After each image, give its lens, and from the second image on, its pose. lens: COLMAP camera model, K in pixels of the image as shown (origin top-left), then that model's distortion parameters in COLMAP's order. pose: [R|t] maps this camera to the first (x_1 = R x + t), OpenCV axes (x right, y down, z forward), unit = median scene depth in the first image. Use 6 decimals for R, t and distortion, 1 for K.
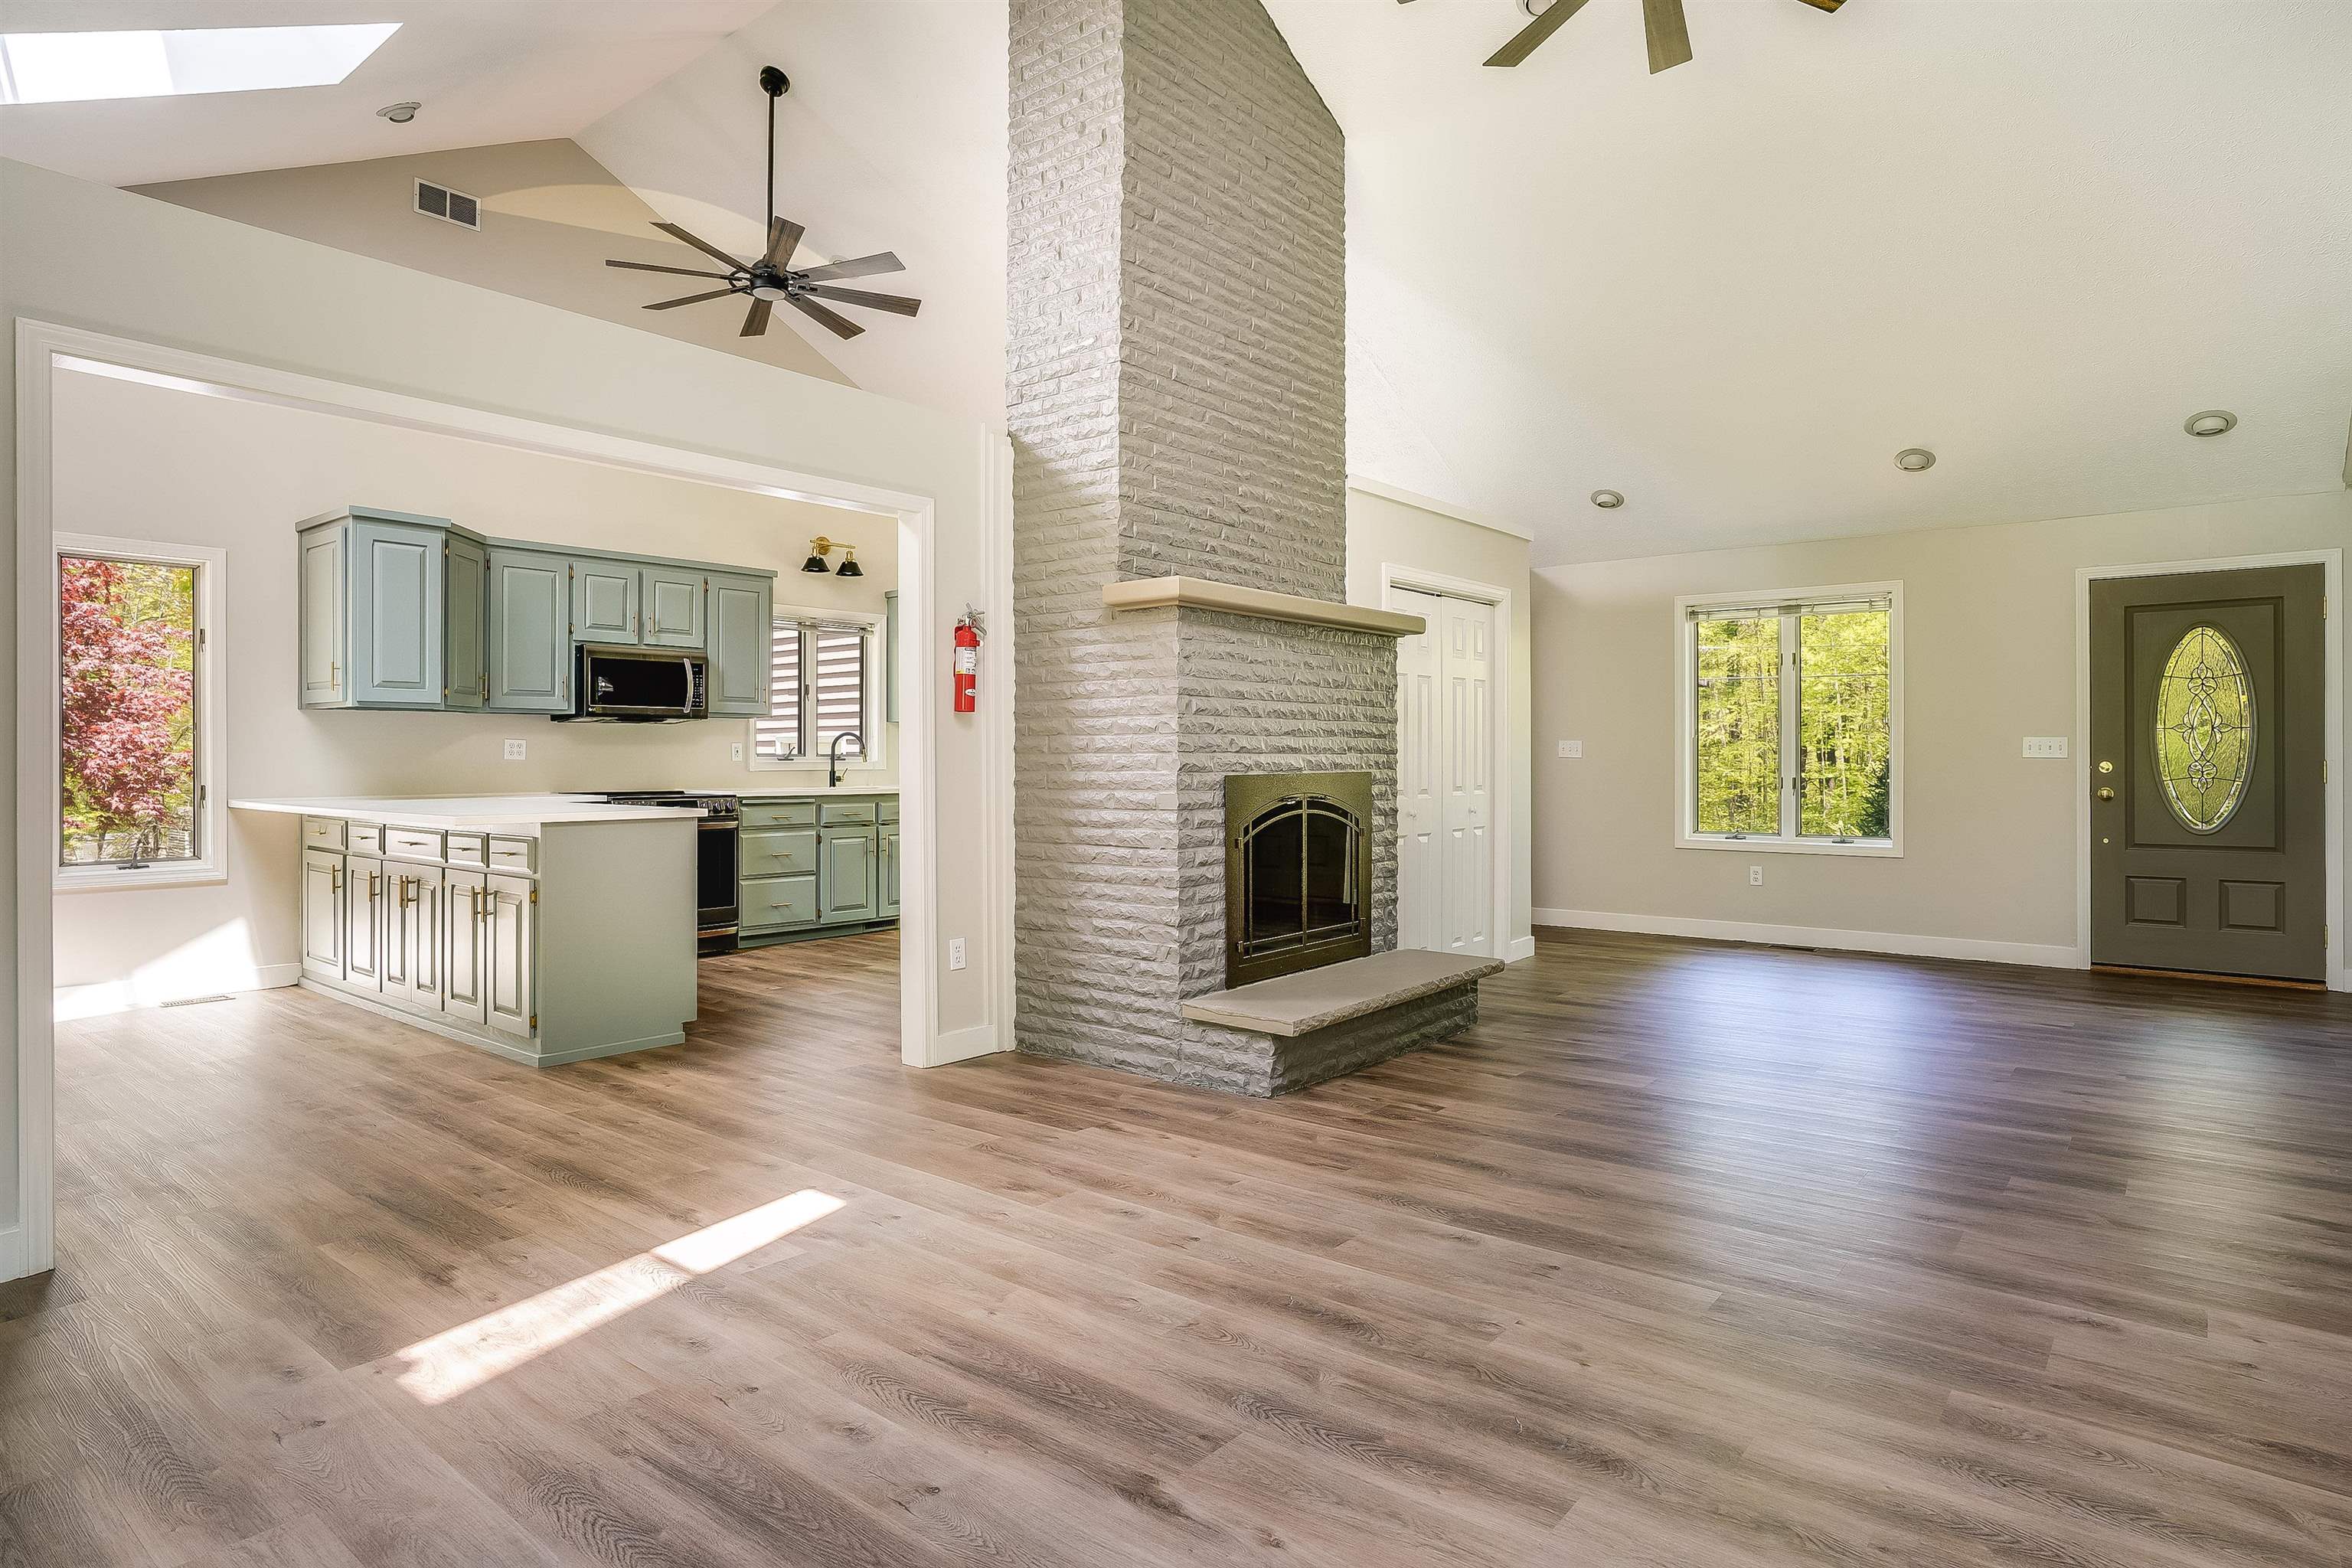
lens RADIAL K [[1305.7, 0, 1169.7], [0, 1305.7, 761.5], [0, 0, 1]] dist [-0.040526, 0.025944]
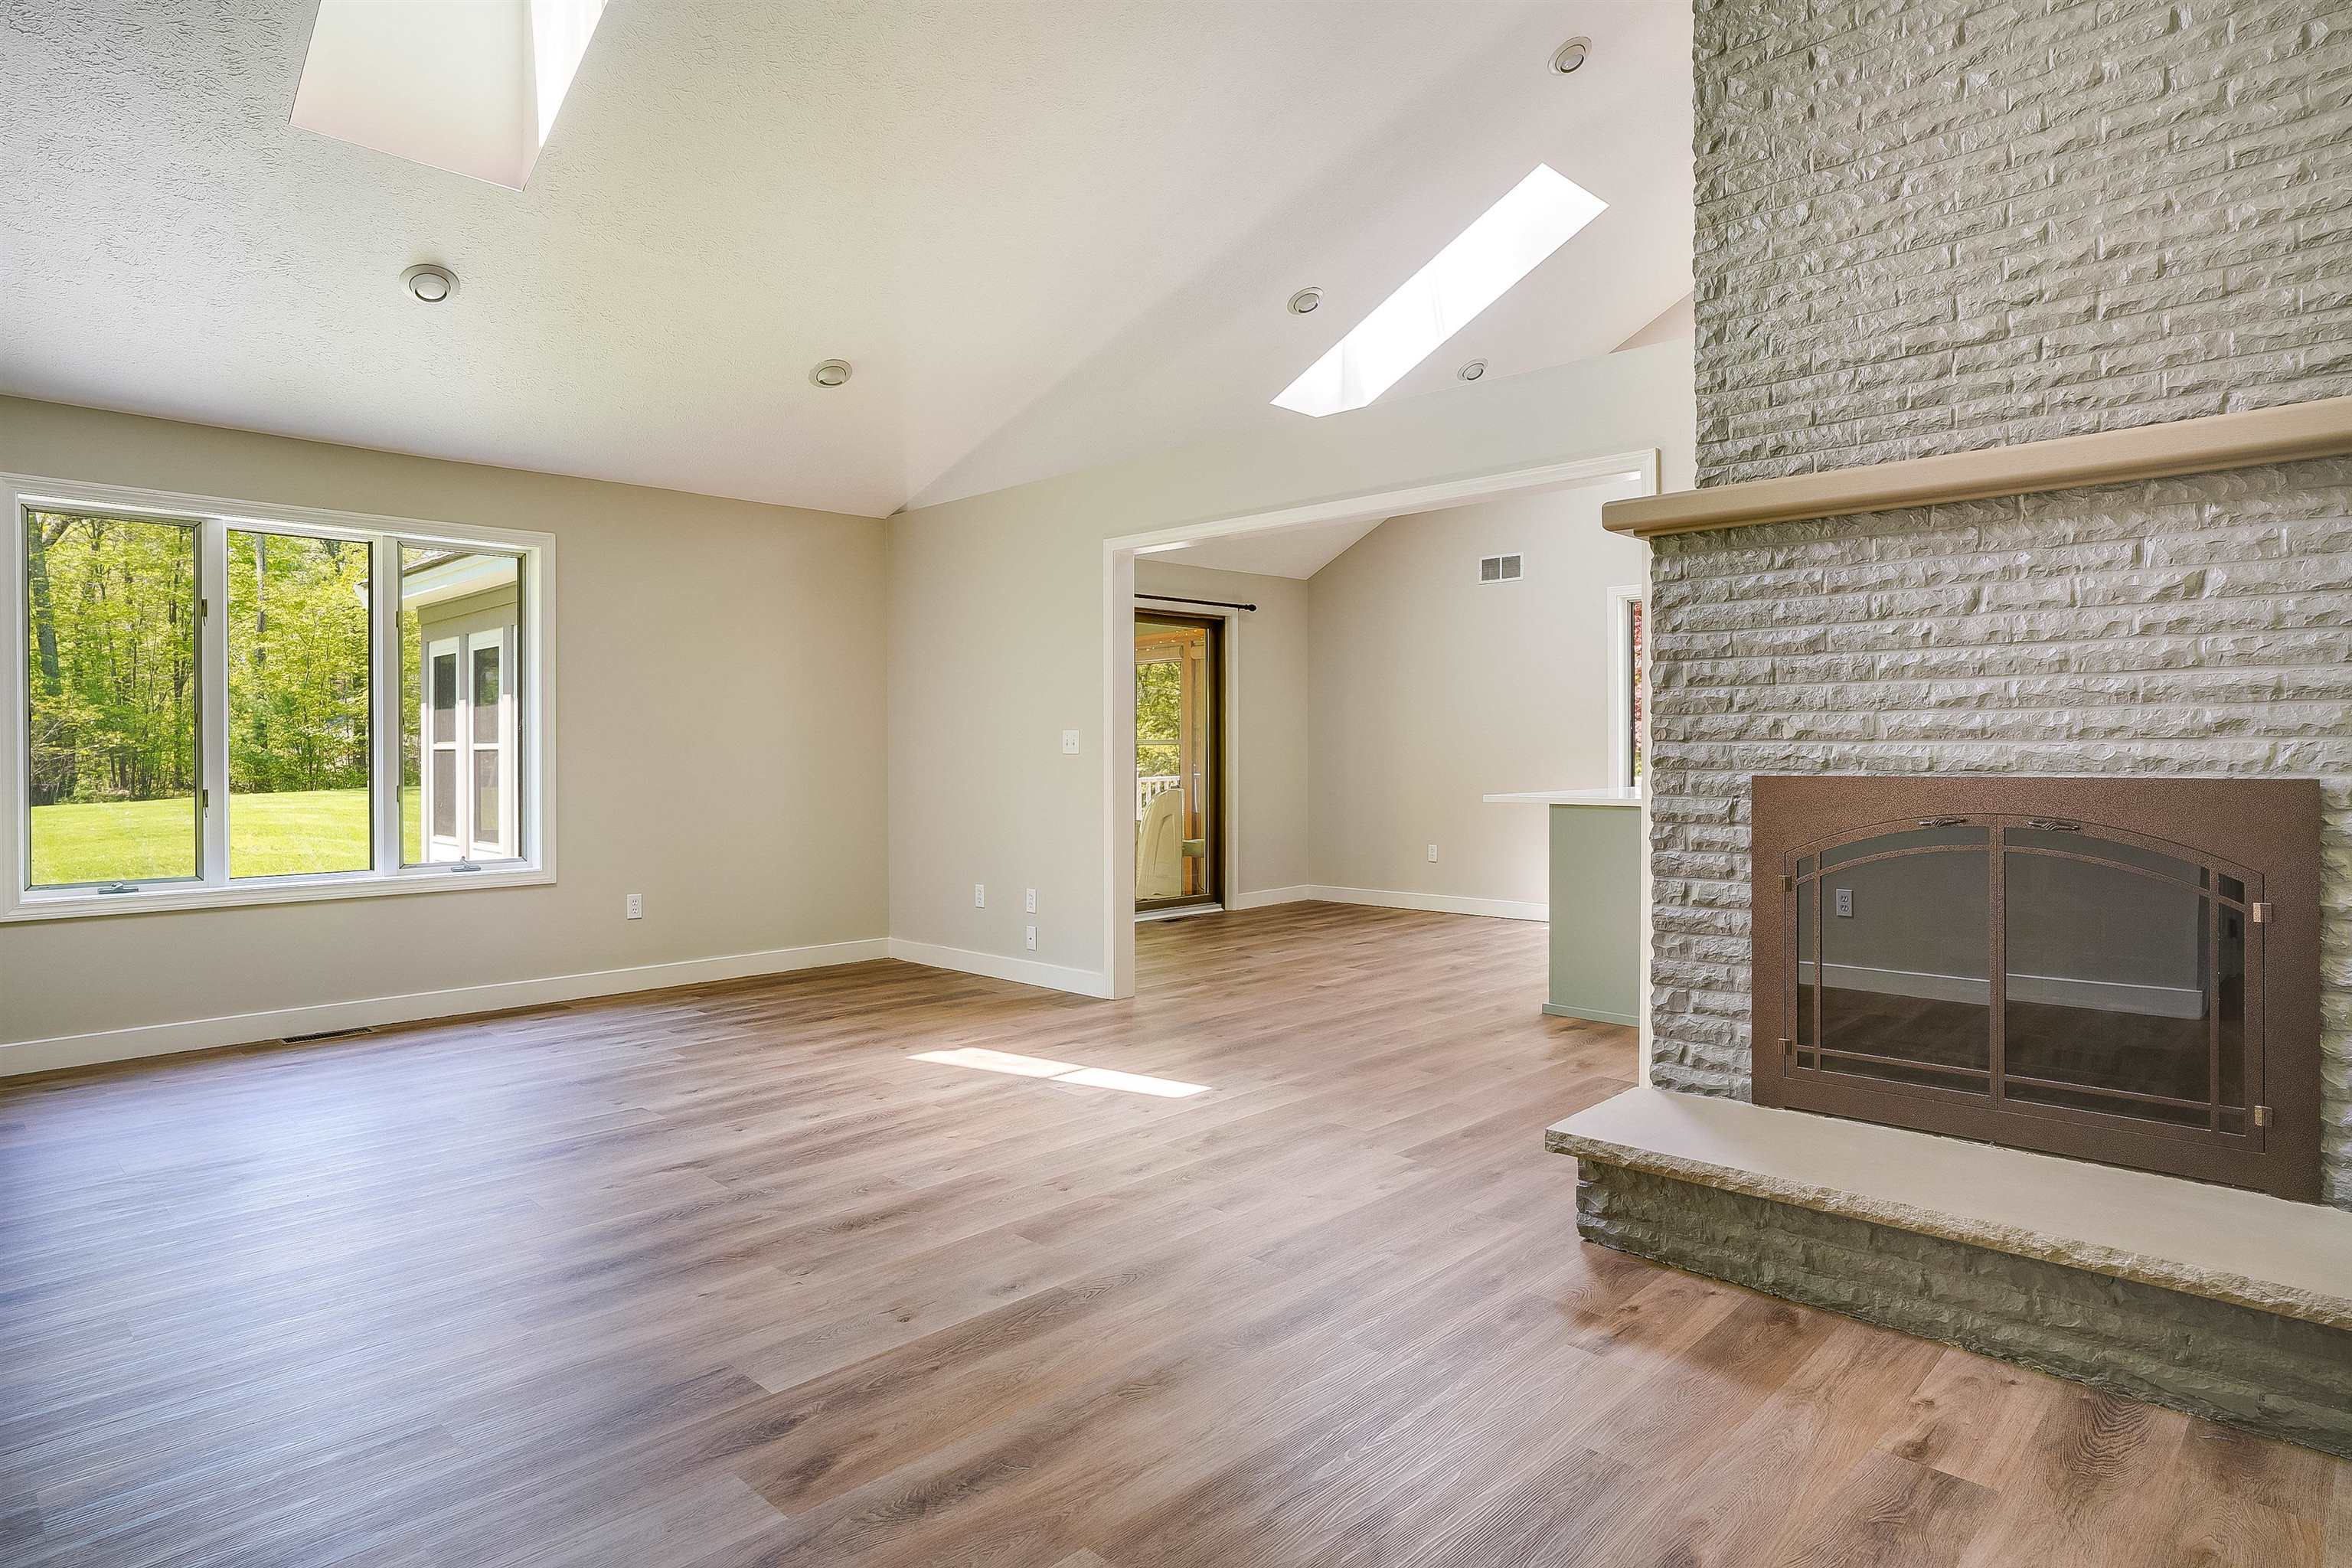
lens RADIAL K [[1305.7, 0, 1169.8], [0, 1305.7, 765.5], [0, 0, 1]] dist [-0.040526, 0.025944]
pose [[-0.093909, 0.015452, -0.995461, 0.721405], [0.002820, 0.999880, 0.015254, -0.005102], [0.995577, -0.001375, -0.093941, 0.781184]]
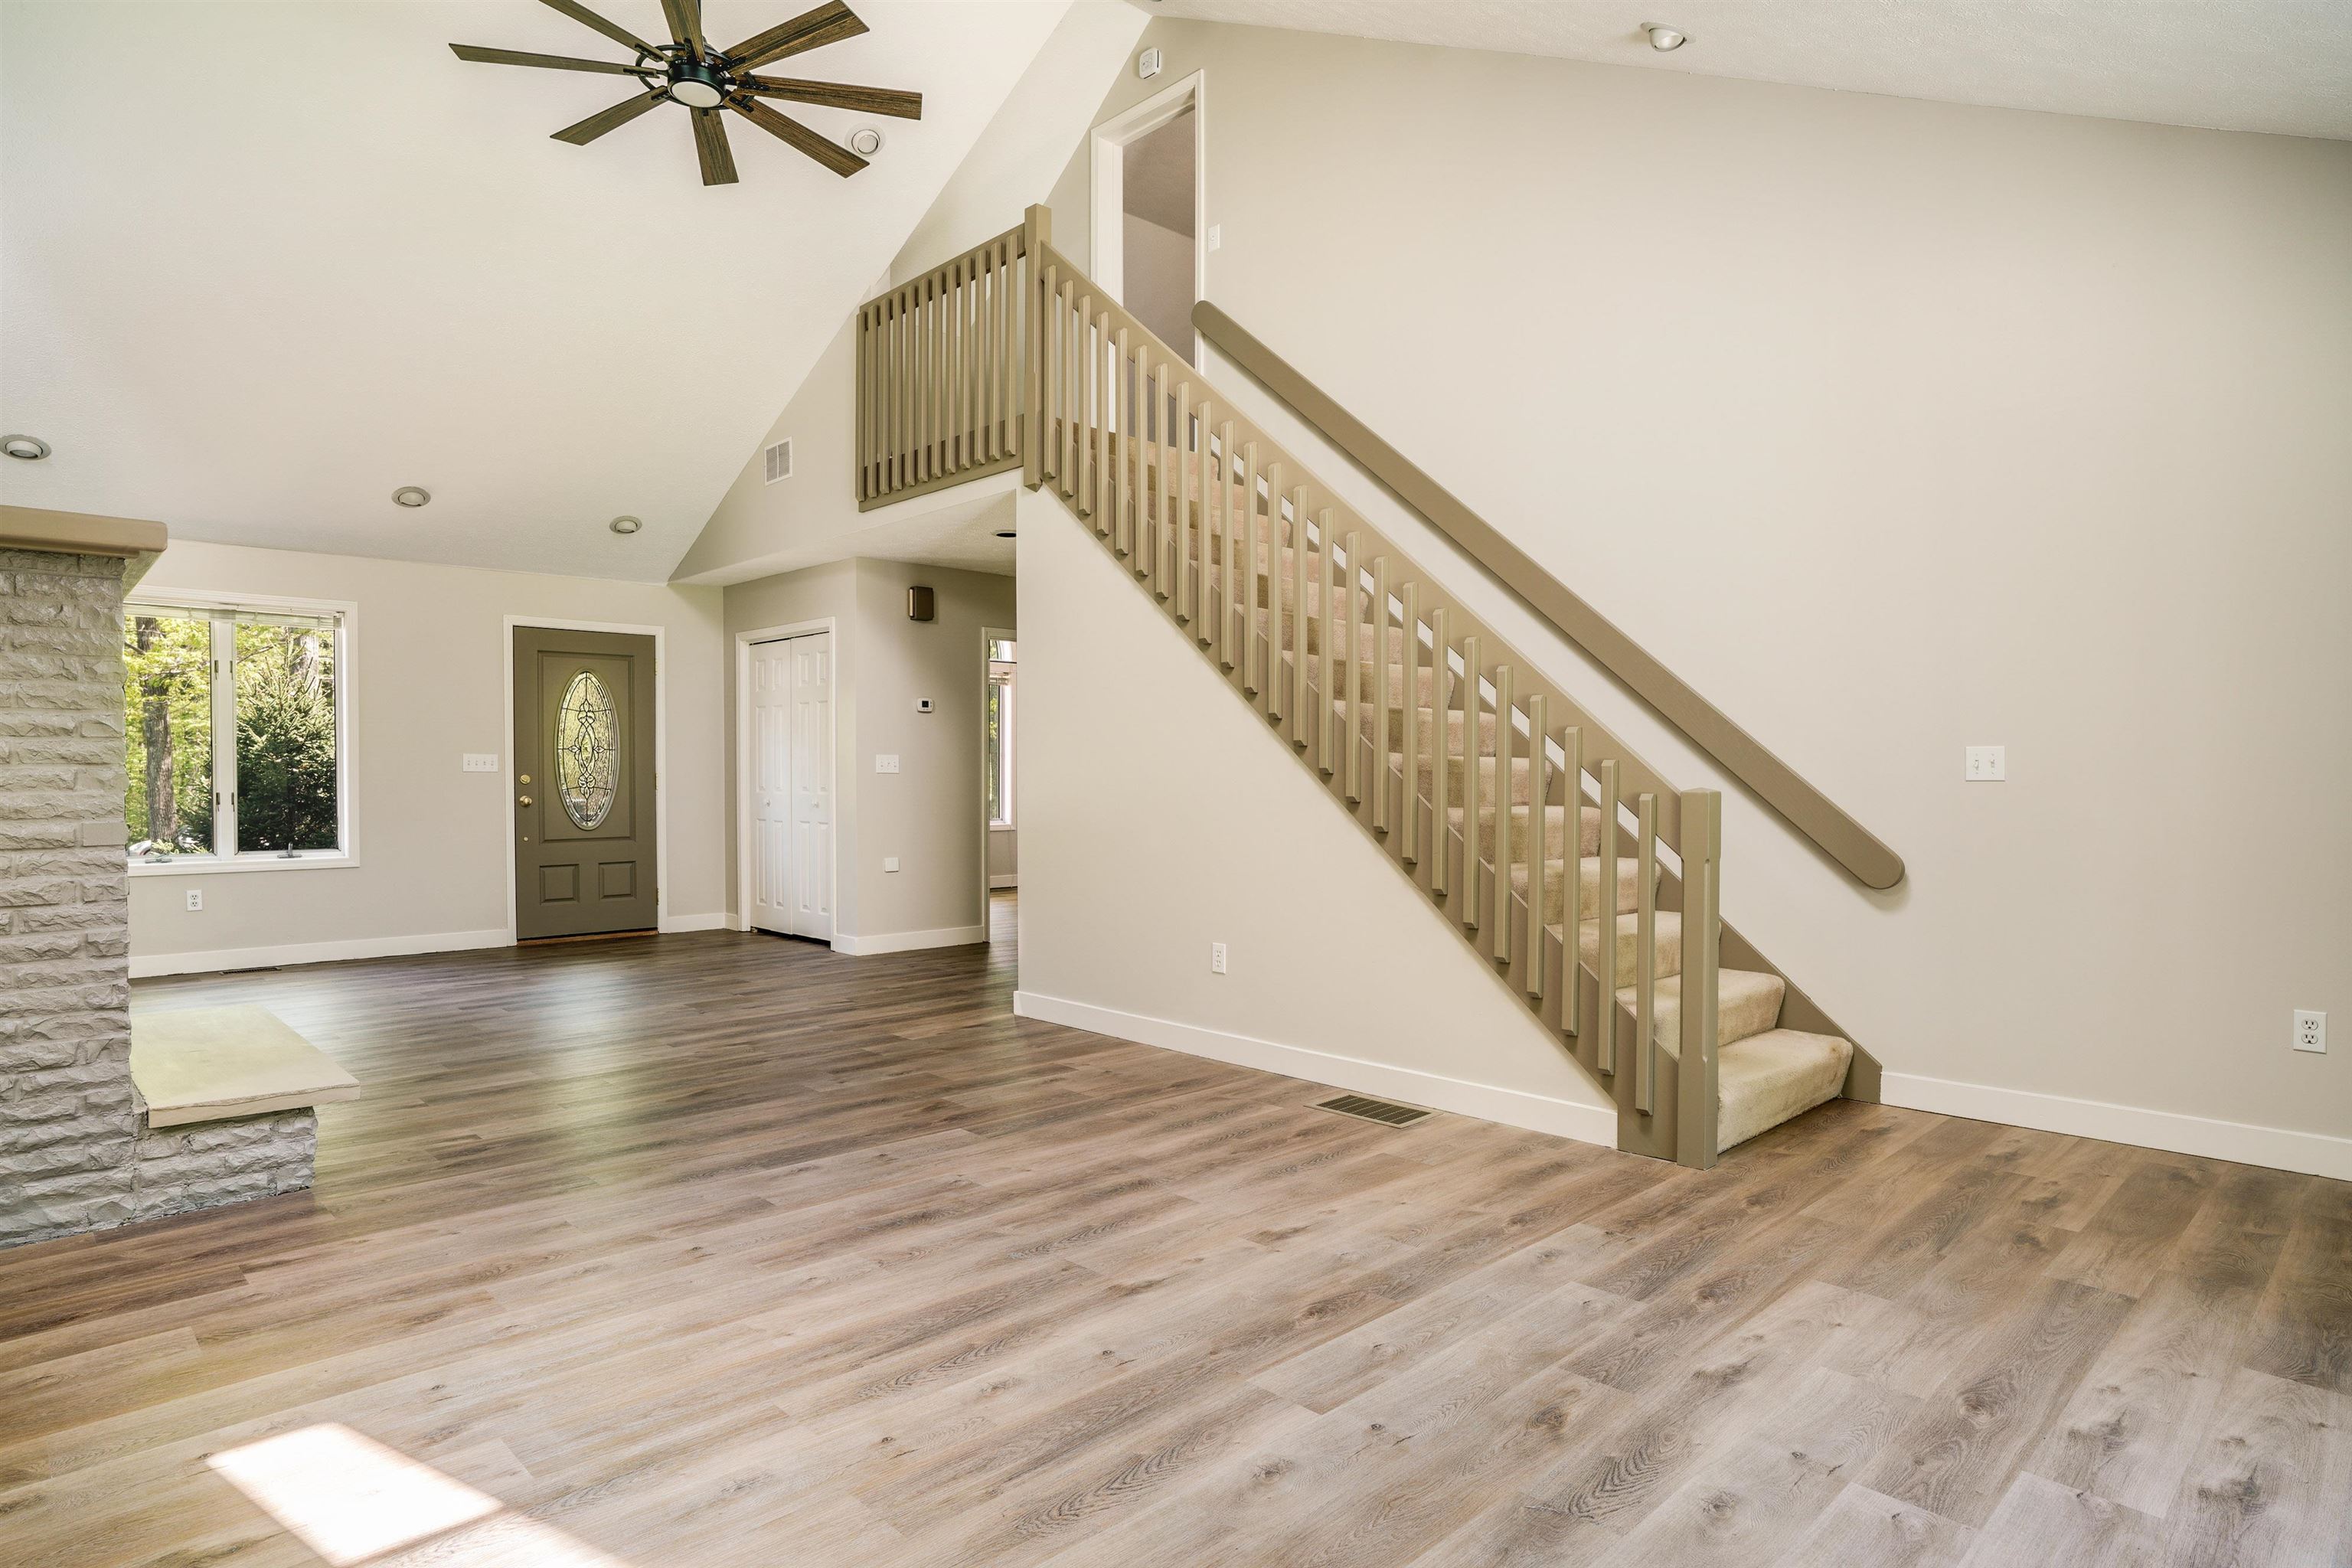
lens RADIAL K [[1305.7, 0, 1173.7], [0, 1305.7, 792.4], [0, 0, 1]] dist [-0.040526, 0.025944]
pose [[0.116659, -0.015621, 0.993049, -0.610125], [0.001466, 0.999878, 0.015557, -0.001840], [-0.993171, -0.000359, 0.116668, 0.336186]]
